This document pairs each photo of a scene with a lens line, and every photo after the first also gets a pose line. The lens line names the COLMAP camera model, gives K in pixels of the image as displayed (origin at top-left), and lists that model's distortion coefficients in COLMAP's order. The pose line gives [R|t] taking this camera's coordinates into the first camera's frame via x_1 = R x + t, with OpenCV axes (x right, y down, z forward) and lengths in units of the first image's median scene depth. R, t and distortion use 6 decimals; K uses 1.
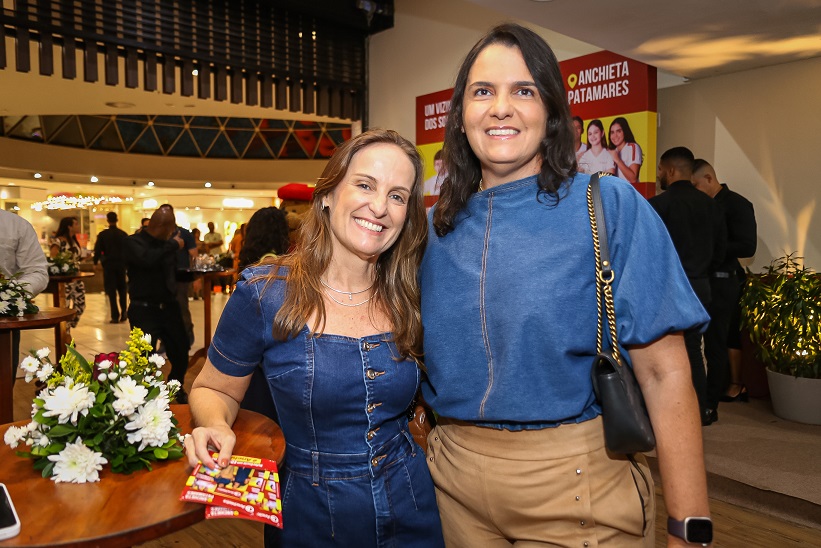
lens RADIAL K [[651.4, 0, 410.5], [0, 651.4, 276.1], [0, 0, 1]] dist [-0.013972, 0.023827]
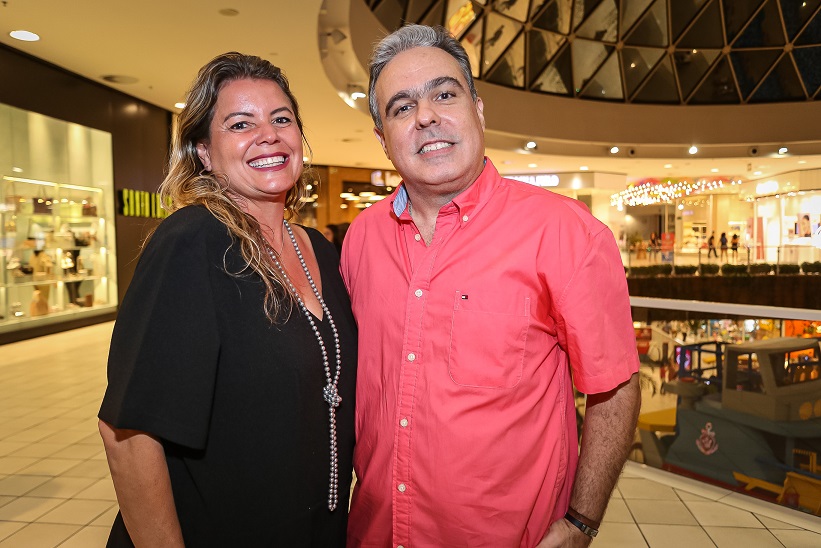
lens RADIAL K [[651.4, 0, 405.5], [0, 651.4, 276.4], [0, 0, 1]] dist [-0.013972, 0.023827]
pose [[0.667138, 0.033698, -0.744172, -0.167426], [-0.035112, 0.999288, 0.013773, -0.017380], [0.744107, 0.016941, 0.667846, 0.309829]]
